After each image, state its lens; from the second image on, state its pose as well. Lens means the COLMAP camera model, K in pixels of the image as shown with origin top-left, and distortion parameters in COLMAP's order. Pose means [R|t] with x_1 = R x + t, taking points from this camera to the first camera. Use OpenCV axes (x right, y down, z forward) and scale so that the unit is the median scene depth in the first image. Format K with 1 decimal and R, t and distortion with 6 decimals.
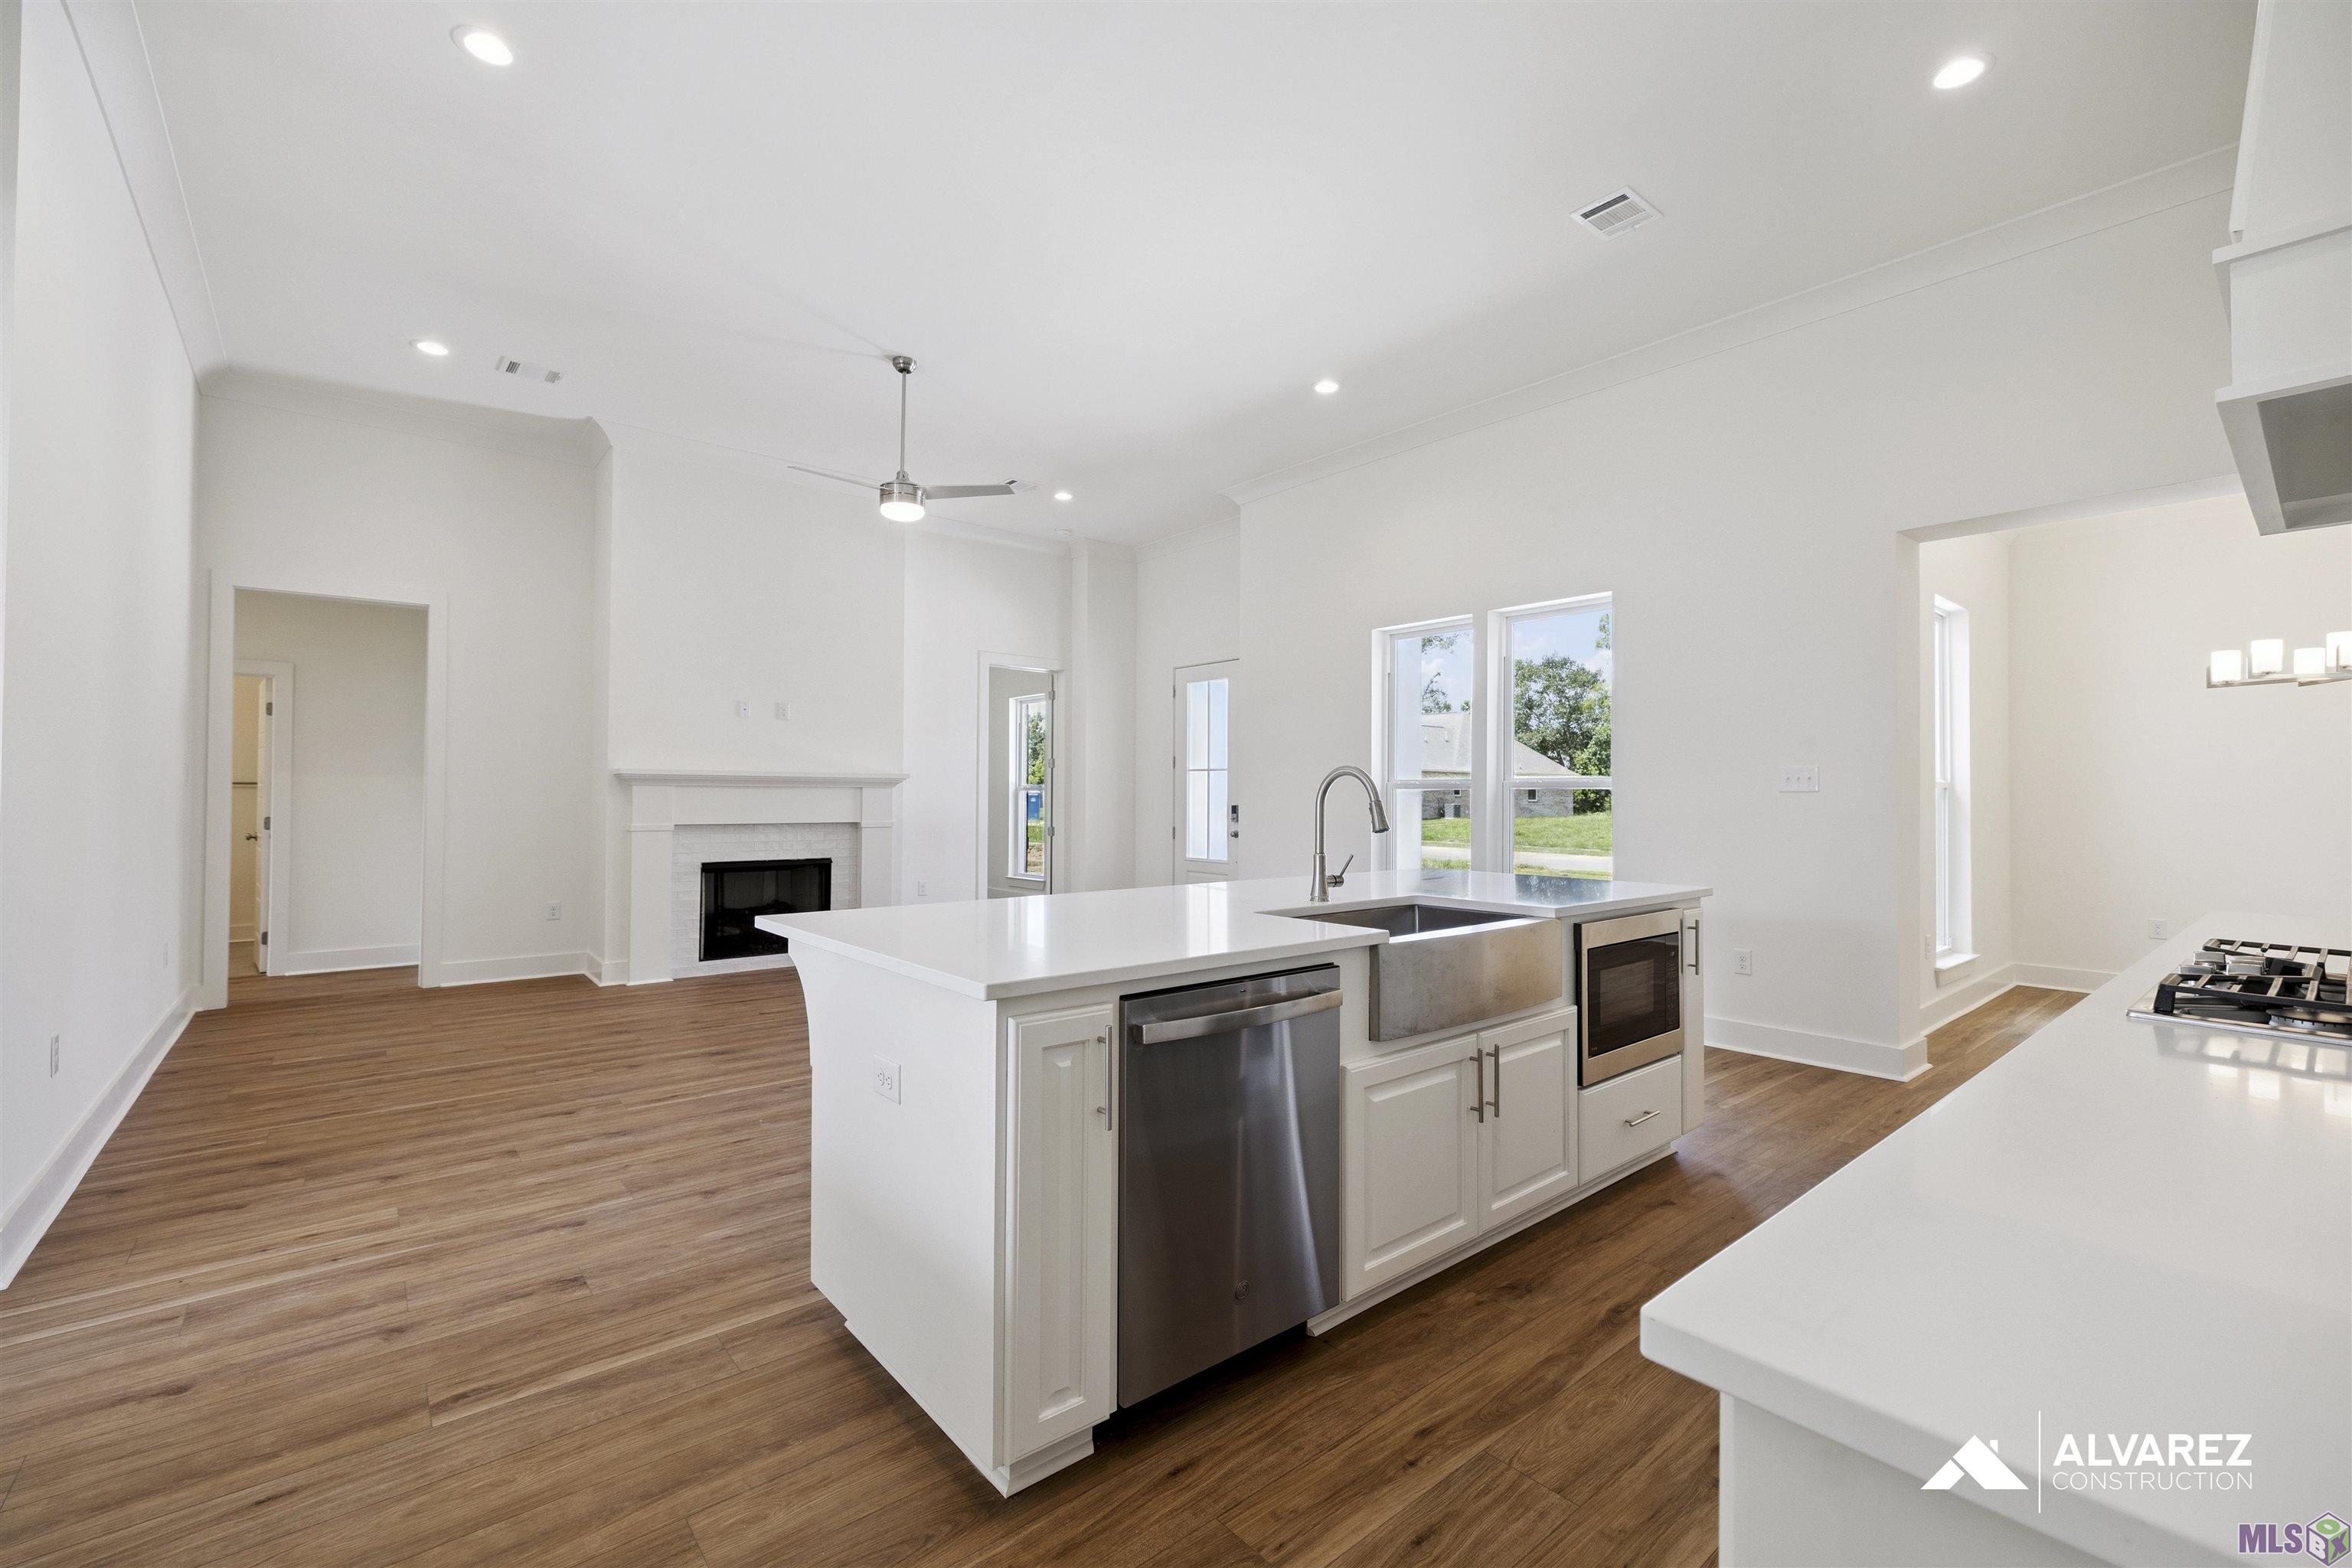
lens RADIAL K [[993.8, 0, 1180.2], [0, 993.8, 789.9], [0, 0, 1]] dist [0.000418, 0.000089]
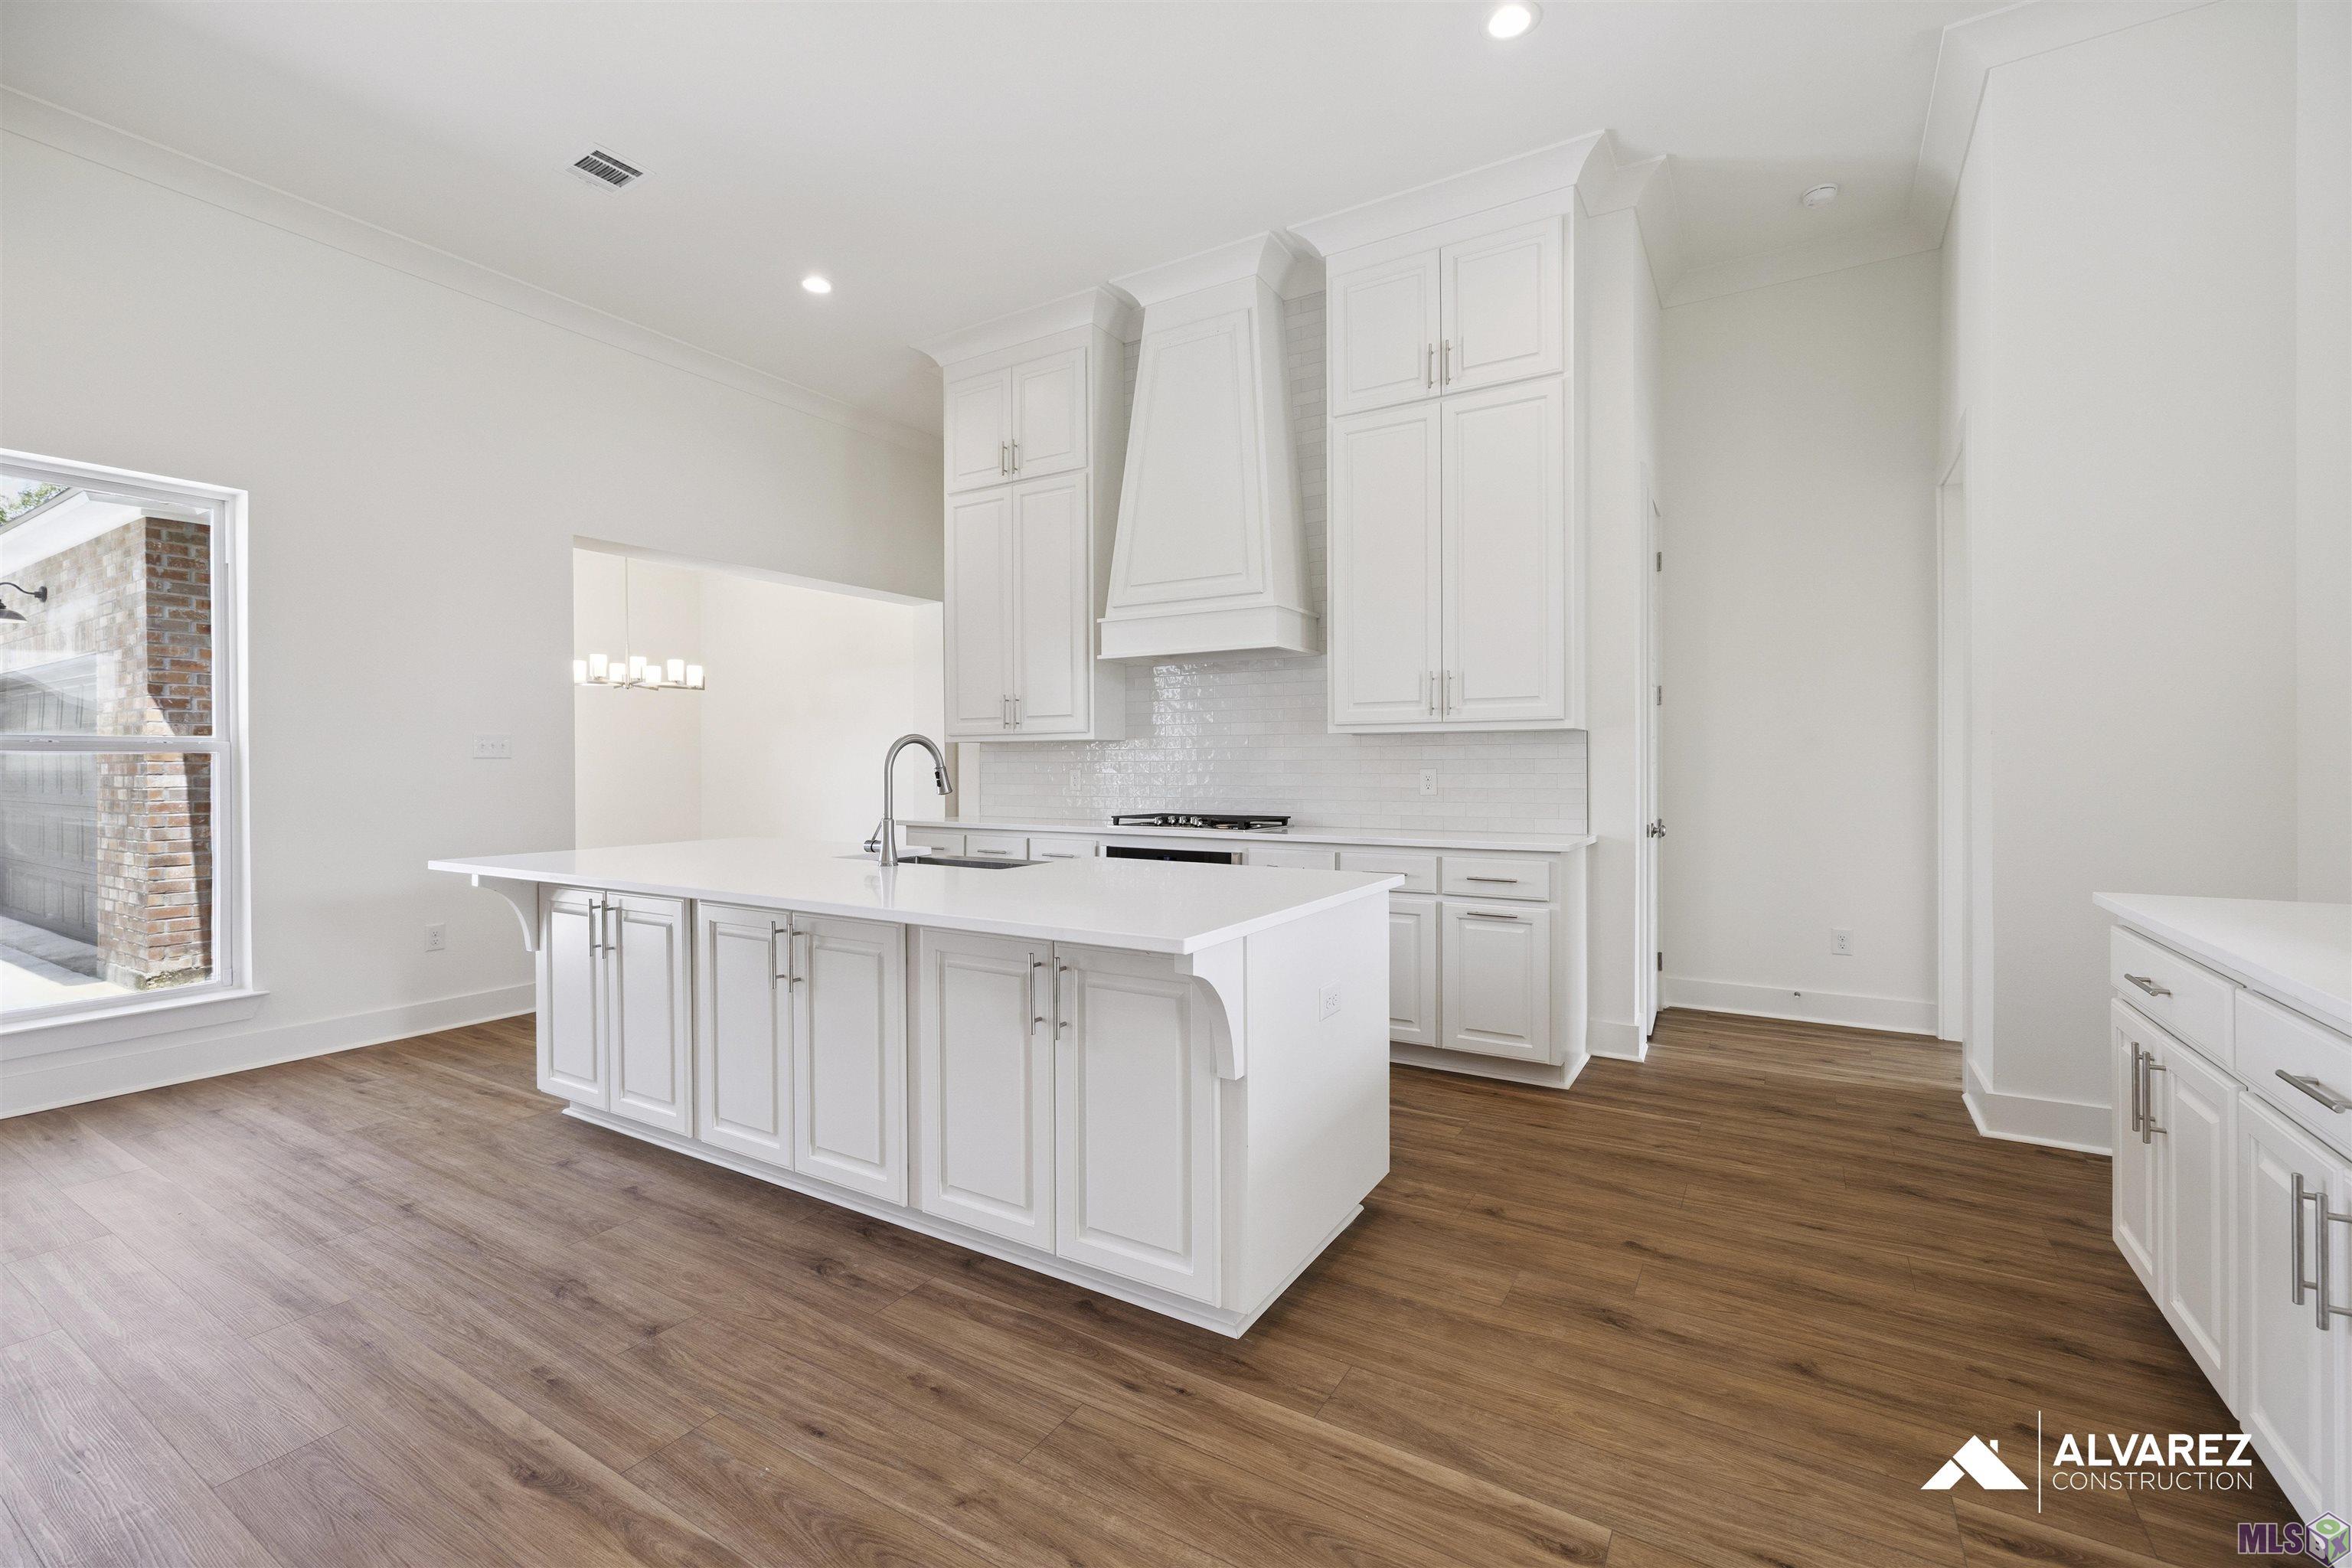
lens RADIAL K [[993.8, 0, 1180.1], [0, 993.8, 770.1], [0, 0, 1]] dist [0.000418, 0.000089]
pose [[-0.315002, -0.009721, 0.949041, -1.404378], [-0.004212, 0.999952, 0.008844, 0.006998], [-0.949082, -0.001211, -0.315028, 1.587980]]
